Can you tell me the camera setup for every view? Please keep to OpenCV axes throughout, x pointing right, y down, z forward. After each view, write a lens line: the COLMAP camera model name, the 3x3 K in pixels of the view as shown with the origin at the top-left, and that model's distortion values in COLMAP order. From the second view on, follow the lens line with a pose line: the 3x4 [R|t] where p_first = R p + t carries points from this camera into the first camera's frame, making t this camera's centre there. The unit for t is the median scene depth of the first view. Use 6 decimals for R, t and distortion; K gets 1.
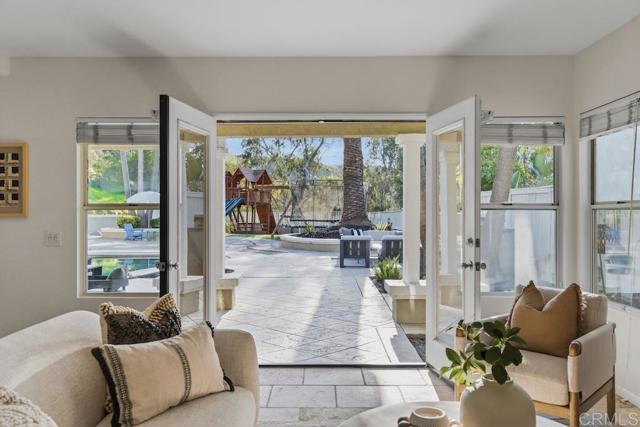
lens RADIAL K [[547.6, 0, 320.0], [0, 547.6, 213.5], [0, 0, 1]] dist [-0.016917, -0.003128]
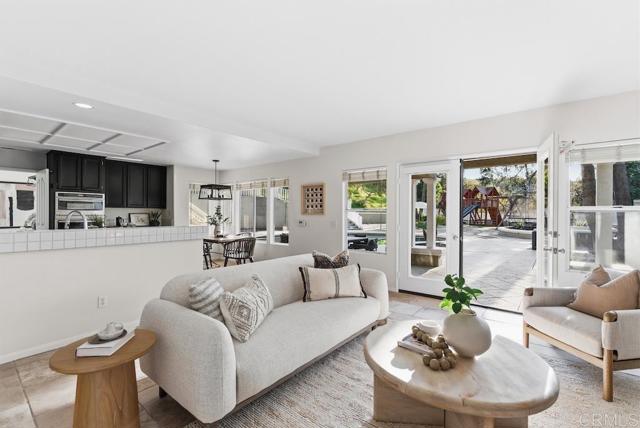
lens RADIAL K [[290.8, 0, 320.0], [0, 290.8, 214.0], [0, 0, 1]] dist [0.001463, 0.000273]
pose [[0.784378, 0.004017, -0.620270, 0.220882], [-0.002975, 0.999992, 0.002714, -0.000025], [0.620276, -0.000283, 0.784384, 0.007101]]
